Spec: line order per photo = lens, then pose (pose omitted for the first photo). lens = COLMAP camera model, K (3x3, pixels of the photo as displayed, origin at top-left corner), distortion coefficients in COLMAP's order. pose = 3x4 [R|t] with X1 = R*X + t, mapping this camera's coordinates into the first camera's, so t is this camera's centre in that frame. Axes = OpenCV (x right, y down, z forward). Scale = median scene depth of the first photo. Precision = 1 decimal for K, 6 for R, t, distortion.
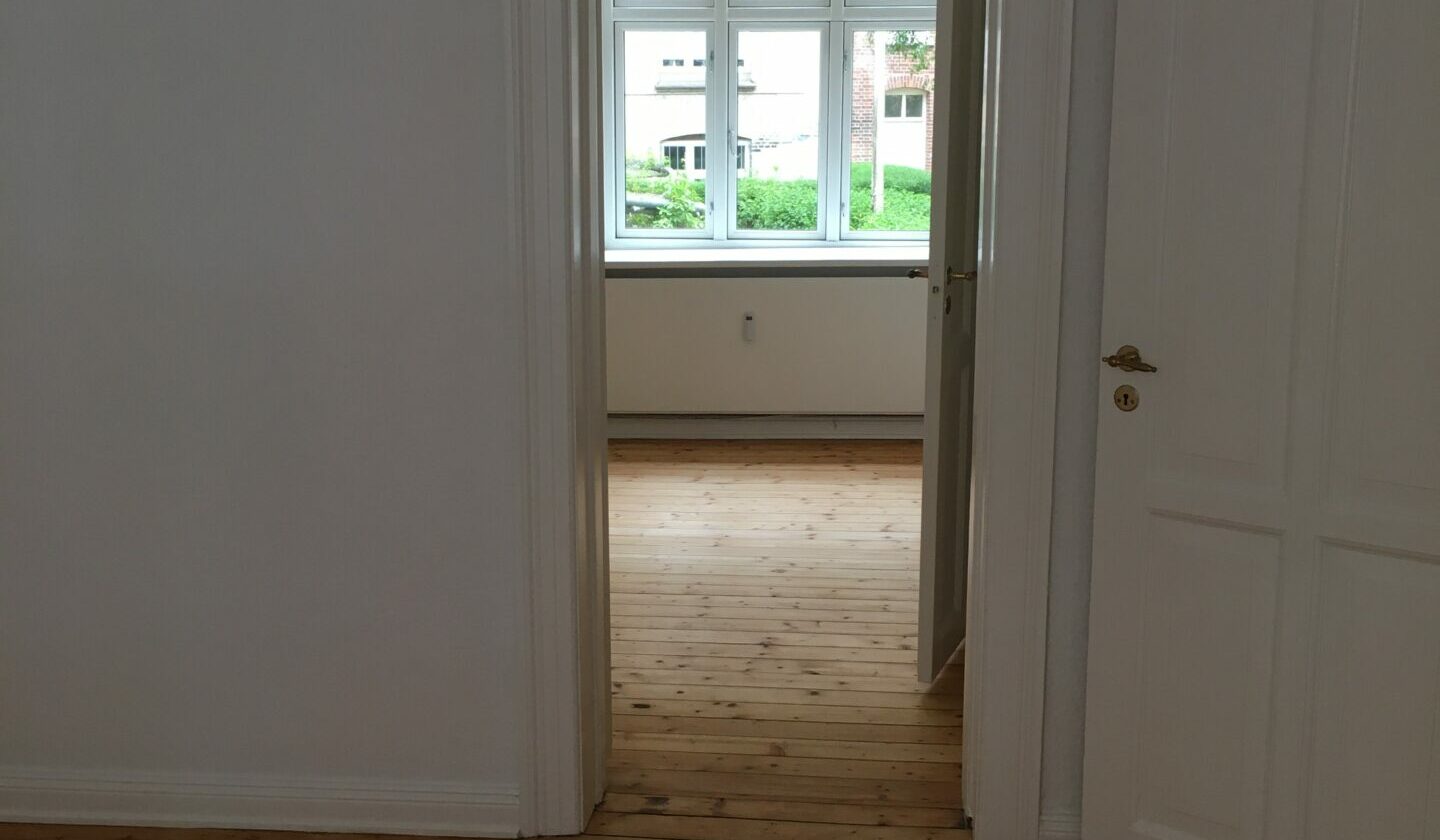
lens RADIAL K [[1627.6, 0, 720.0], [0, 1627.6, 420.0], [0, 0, 1]] dist [0.009883, -0.001492]
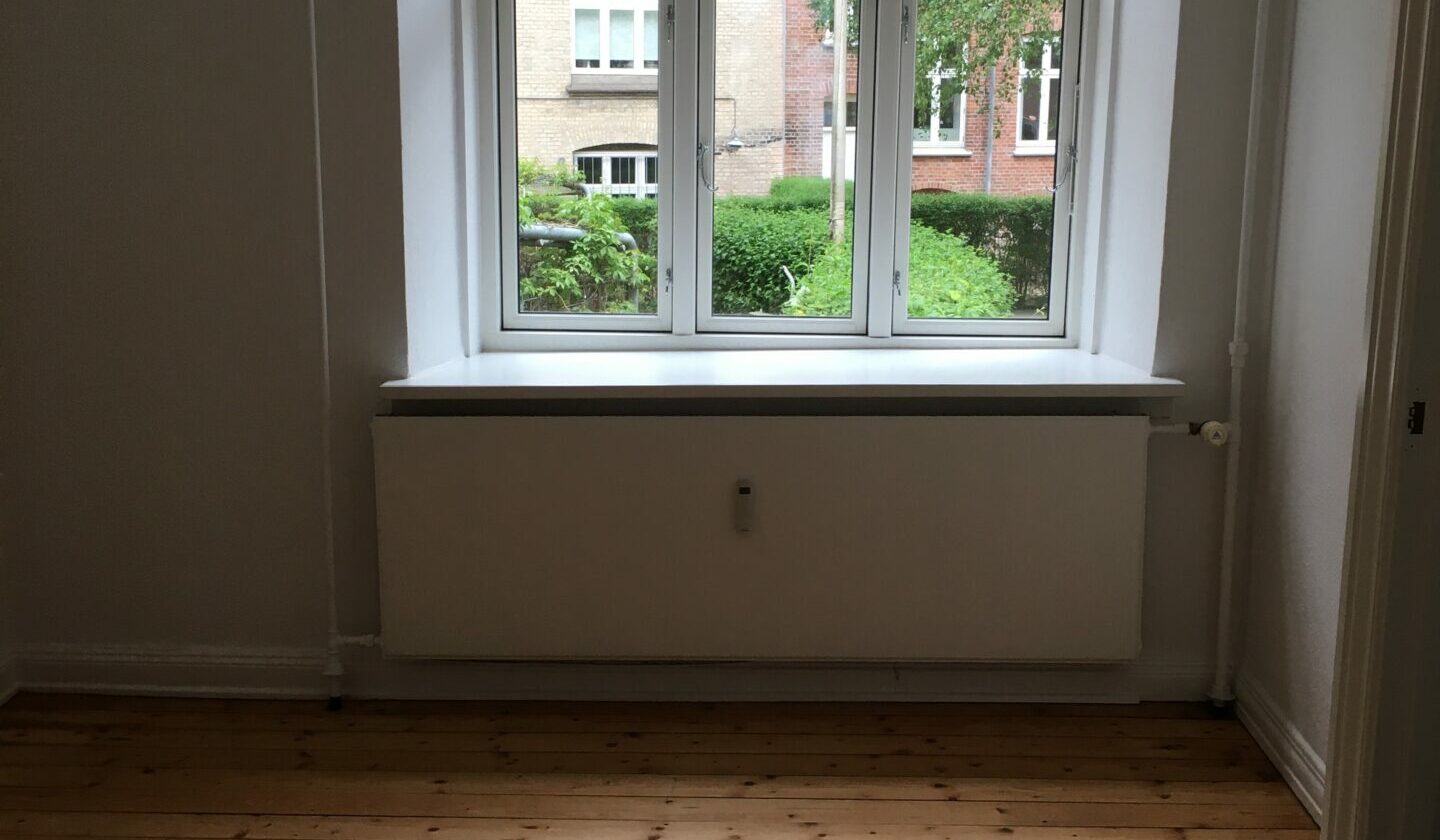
lens RADIAL K [[1627.6, 0, 720.0], [0, 1627.6, 420.0], [0, 0, 1]] dist [0.009883, -0.001492]
pose [[0.998571, -0.003328, 0.053329, -0.009229], [0.003607, 0.999980, -0.005134, -0.040188], [-0.053311, 0.005319, 0.998564, 0.221328]]
